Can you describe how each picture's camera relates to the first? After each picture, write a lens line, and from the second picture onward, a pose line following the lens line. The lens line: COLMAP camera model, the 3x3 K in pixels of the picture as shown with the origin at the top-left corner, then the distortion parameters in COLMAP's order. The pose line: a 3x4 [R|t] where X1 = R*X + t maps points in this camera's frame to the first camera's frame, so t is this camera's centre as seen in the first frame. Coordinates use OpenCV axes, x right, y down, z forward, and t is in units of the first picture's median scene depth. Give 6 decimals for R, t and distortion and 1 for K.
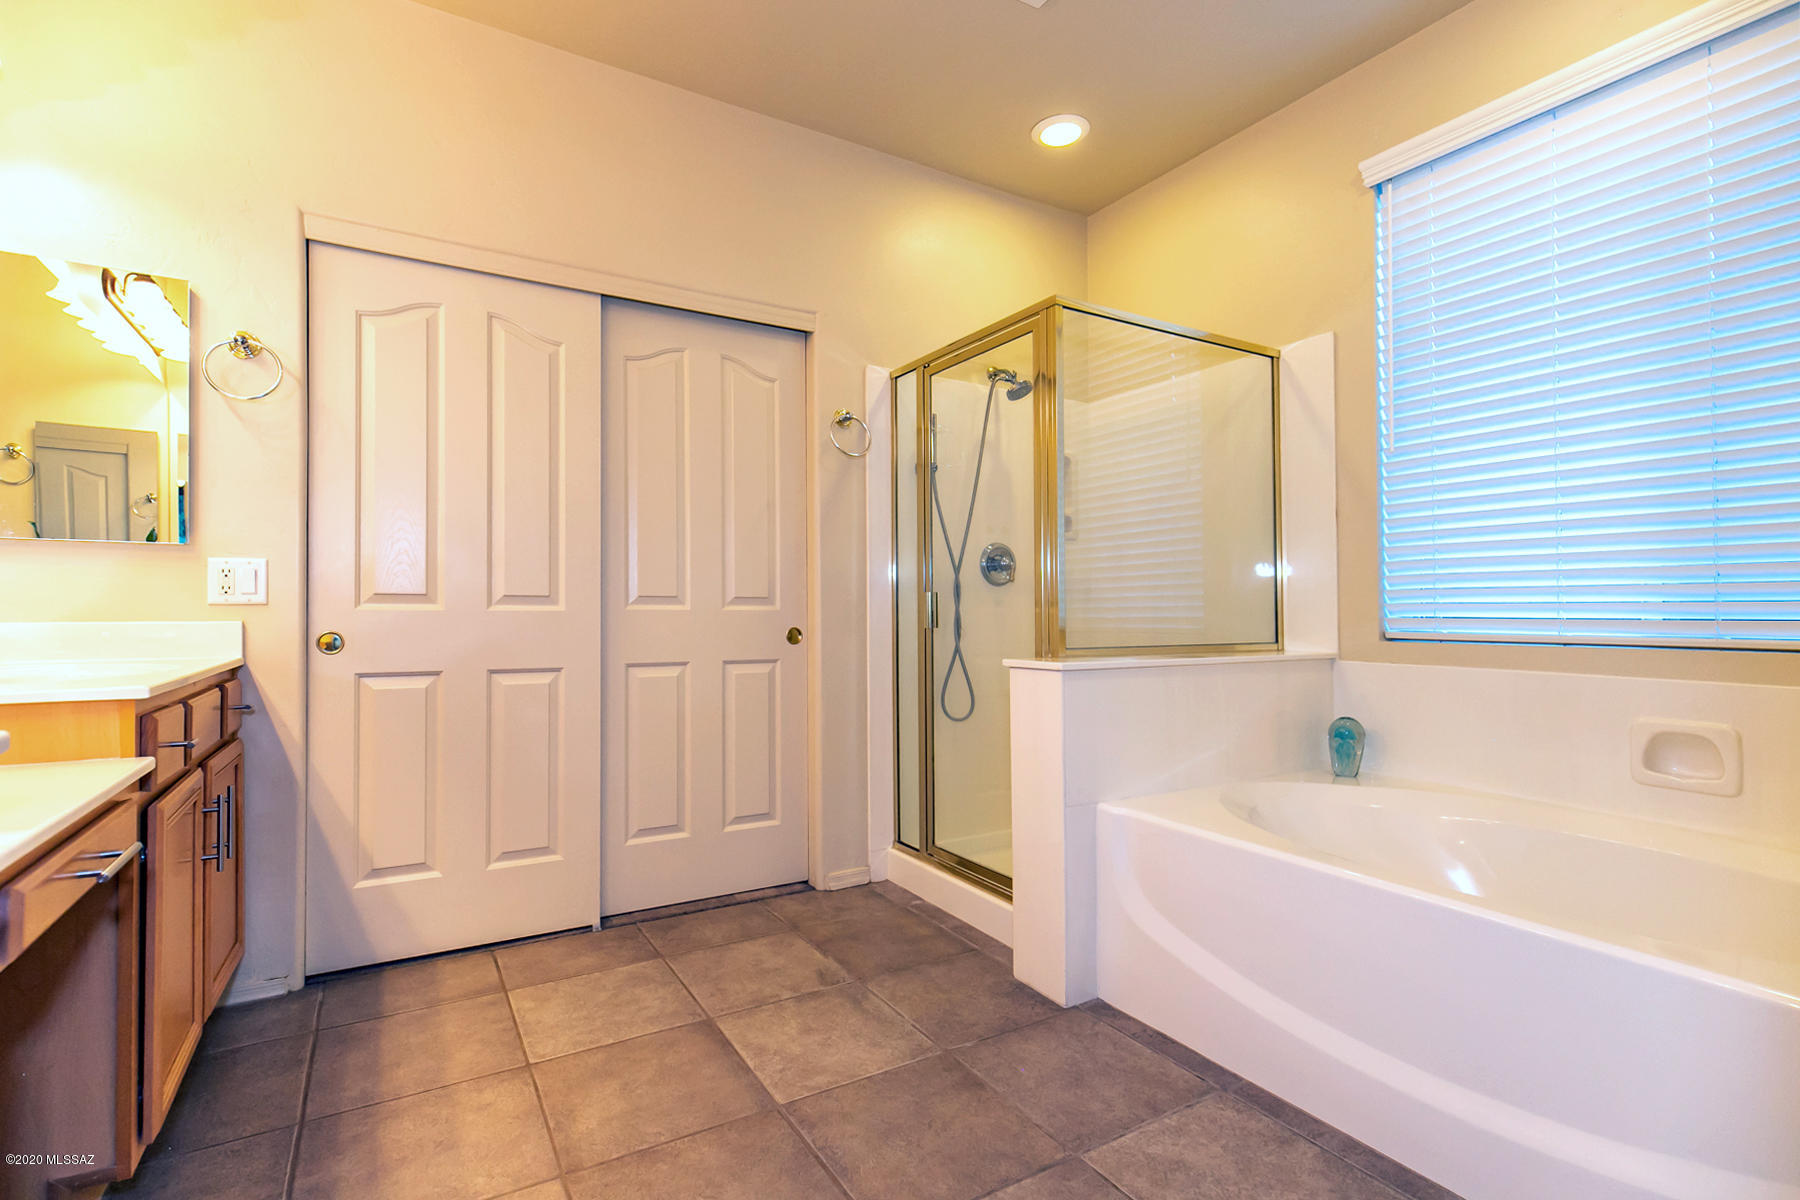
lens RADIAL K [[850.7, 0, 900.0], [0, 850.7, 600.0], [0, 0, 1]] dist [0.002611, -0.000025]
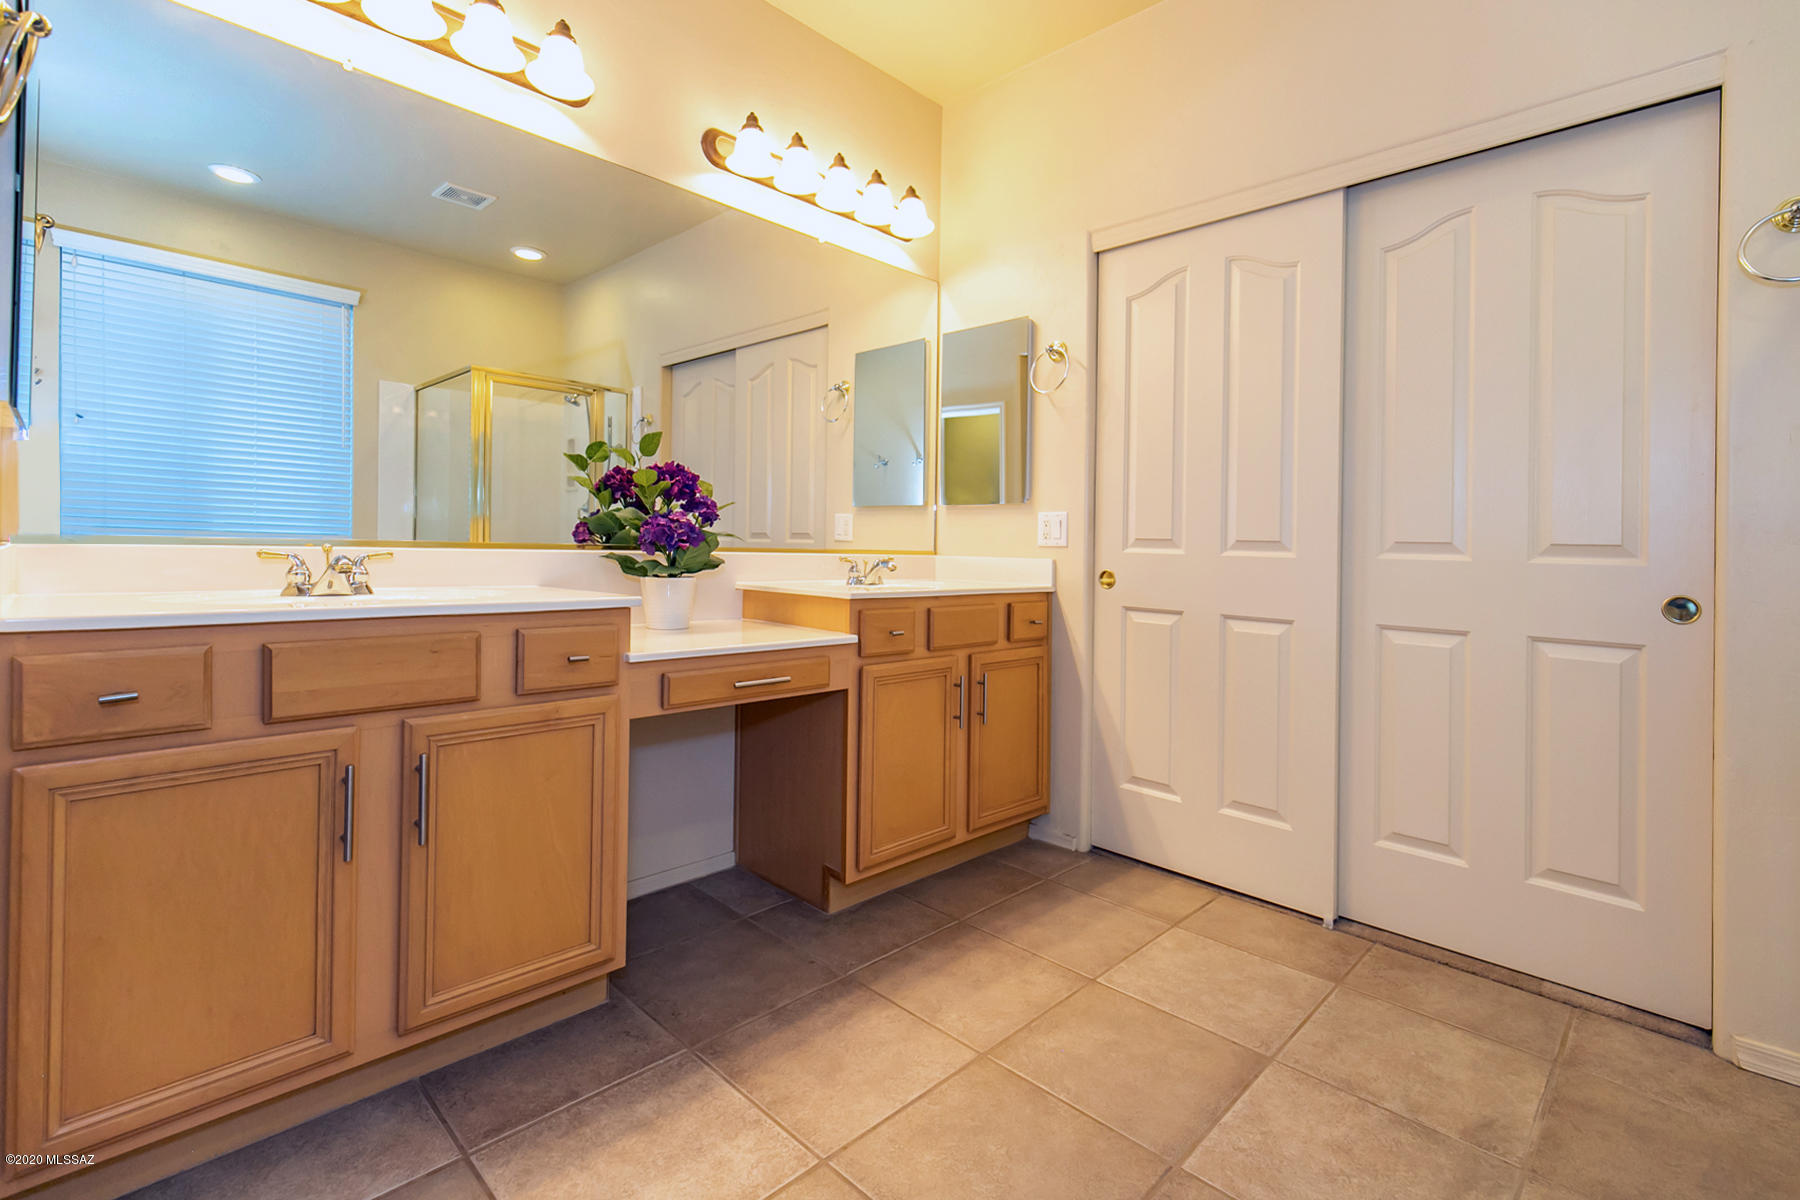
lens RADIAL K [[828.9, 0, 842.9], [0, 828.9, 551.6], [0, 0, 1]] dist [0.002712, 0.000251]
pose [[0.218760, 0.012885, -0.975694, 0.397099], [-0.012067, 0.999872, 0.010499, 0.003167], [0.975704, 0.009477, 0.218888, 0.367843]]
